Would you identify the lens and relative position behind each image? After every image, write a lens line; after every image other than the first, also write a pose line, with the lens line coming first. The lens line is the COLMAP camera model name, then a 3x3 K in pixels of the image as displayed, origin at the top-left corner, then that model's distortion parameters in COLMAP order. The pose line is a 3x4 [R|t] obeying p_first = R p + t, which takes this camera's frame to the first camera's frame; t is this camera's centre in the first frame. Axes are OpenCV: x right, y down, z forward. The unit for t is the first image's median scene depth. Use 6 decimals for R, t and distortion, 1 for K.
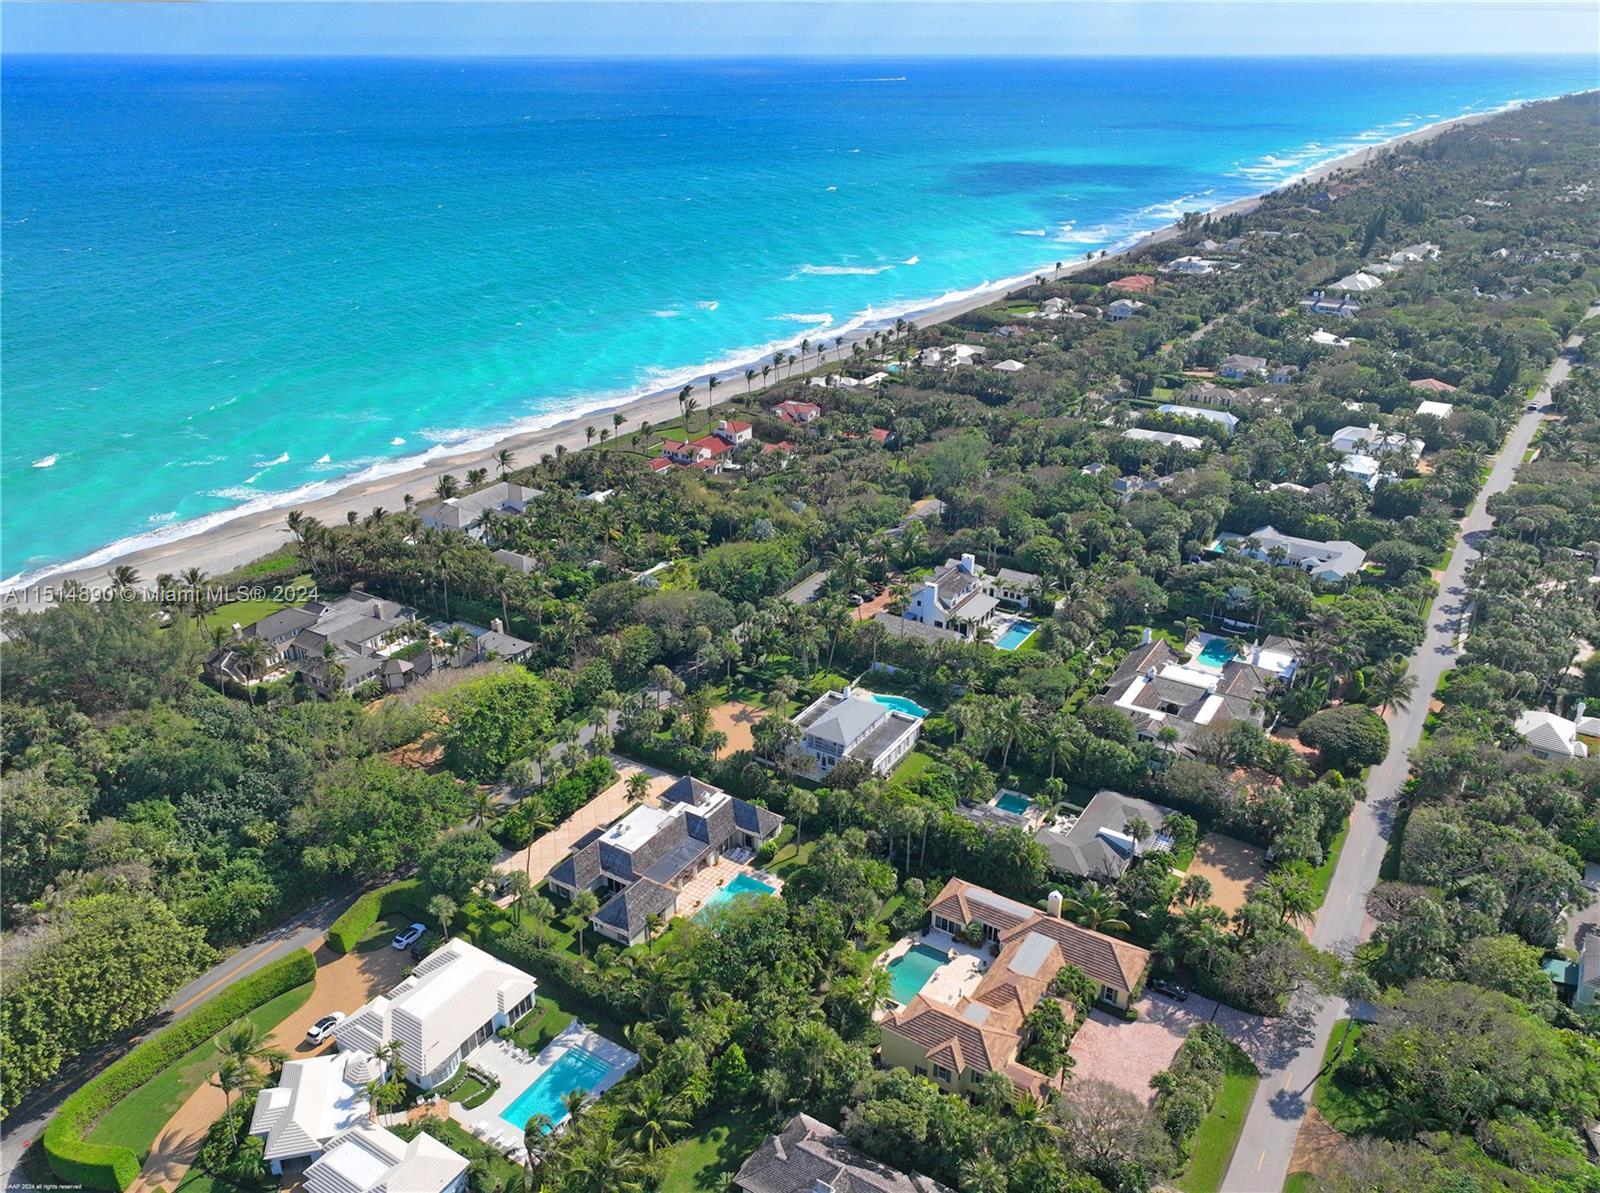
lens RADIAL K [[1159.1, 0, 800.0], [0, 1159.1, 596.5], [0, 0, 1]] dist [0.002703, 0.003304]
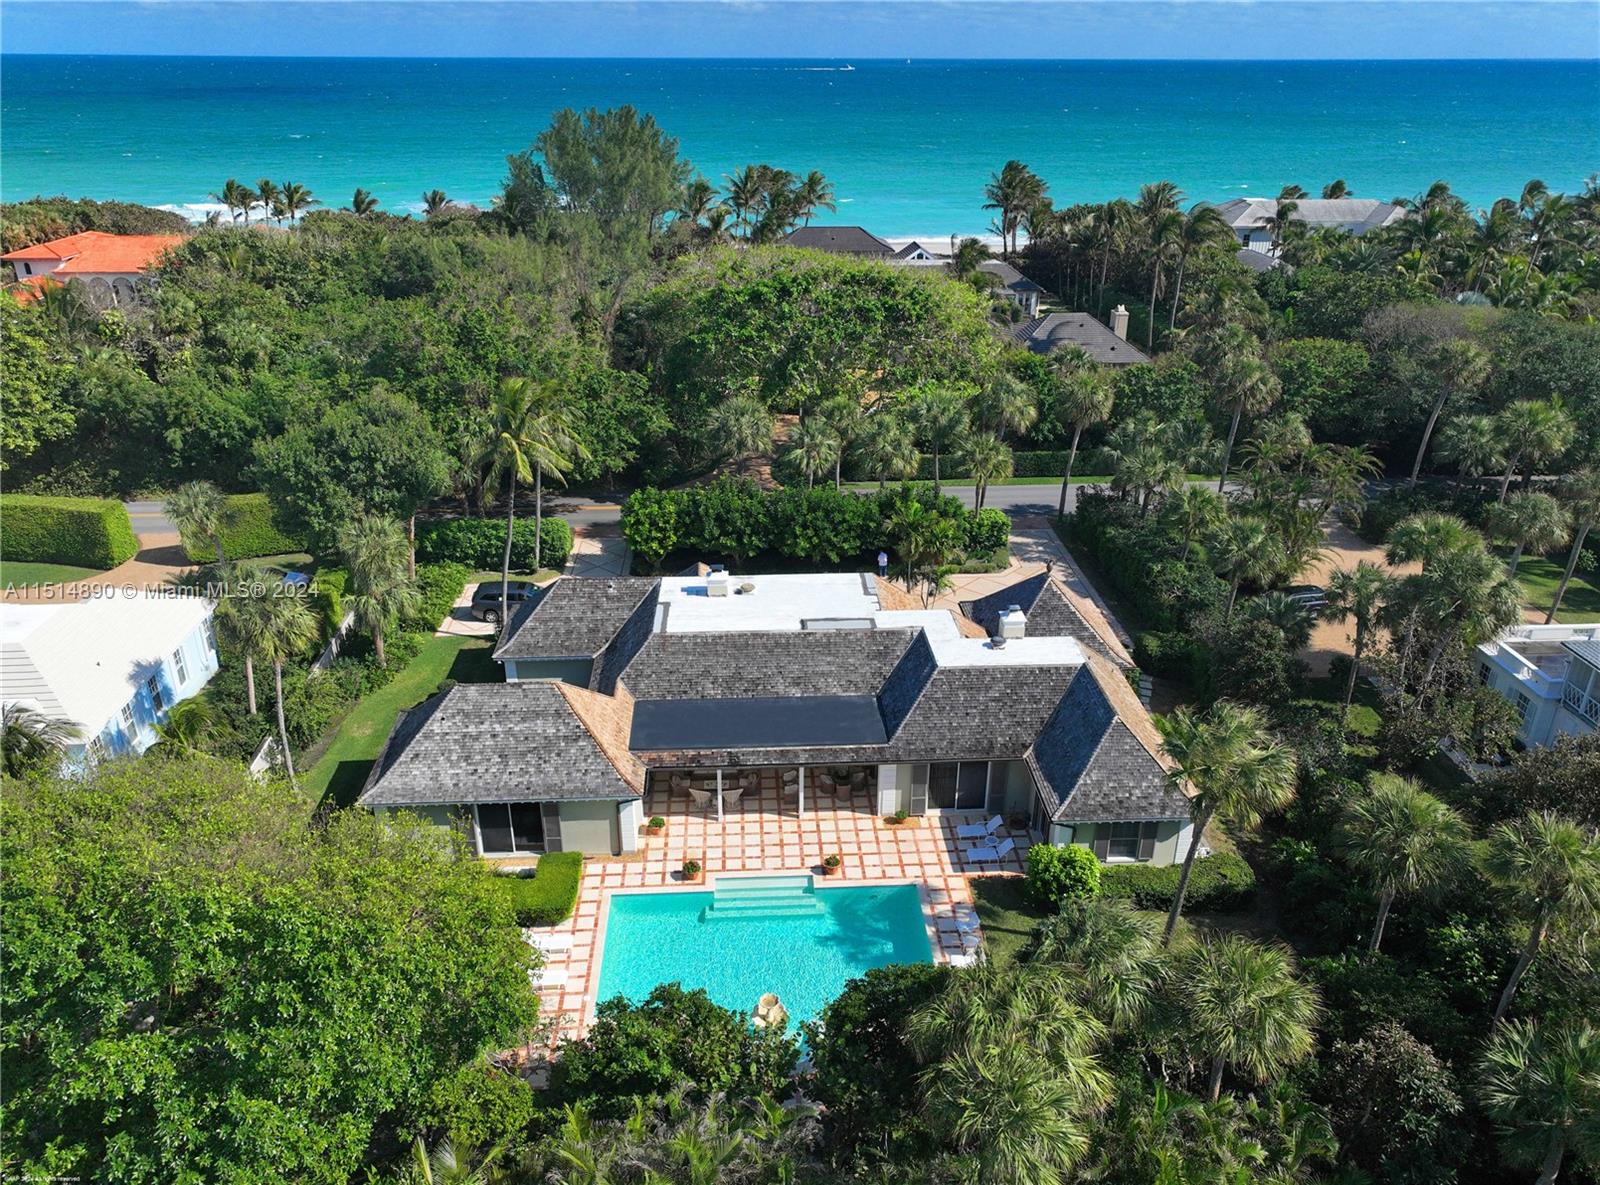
lens RADIAL K [[1159.1, 0, 800.0], [0, 1159.1, 592.5], [0, 0, 1]] dist [0.002703, 0.003304]
pose [[0.586344, 0.348712, -0.731164, 0.108780], [-0.338186, 0.925557, 0.170221, 0.134327], [0.736092, 0.147462, 0.660624, 0.774782]]
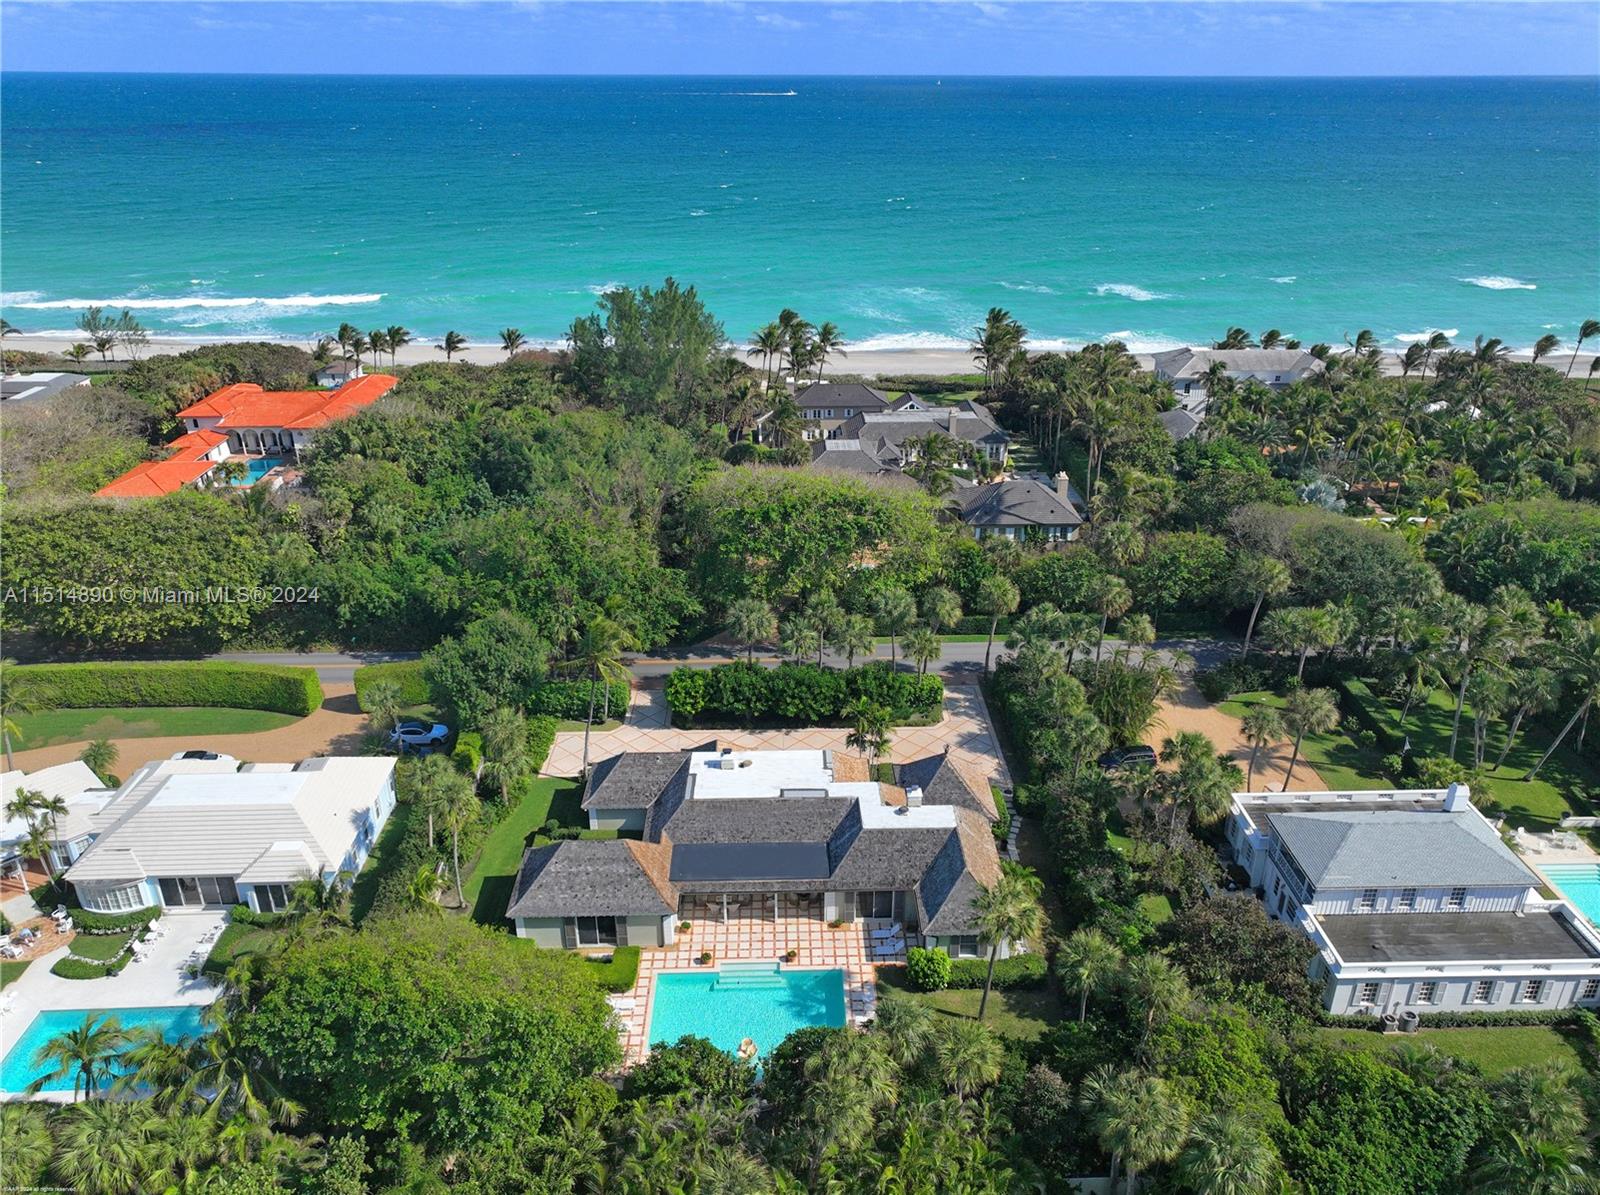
lens RADIAL K [[1134.1, 0, 808.6], [0, 1134.1, 597.7], [0, 0, 1]] dist [0.003119, -0.002867]
pose [[0.564458, 0.349322, -0.747905, 0.220220], [-0.341315, 0.923732, 0.173849, 0.030181], [0.751593, 0.157141, 0.640637, 0.671465]]
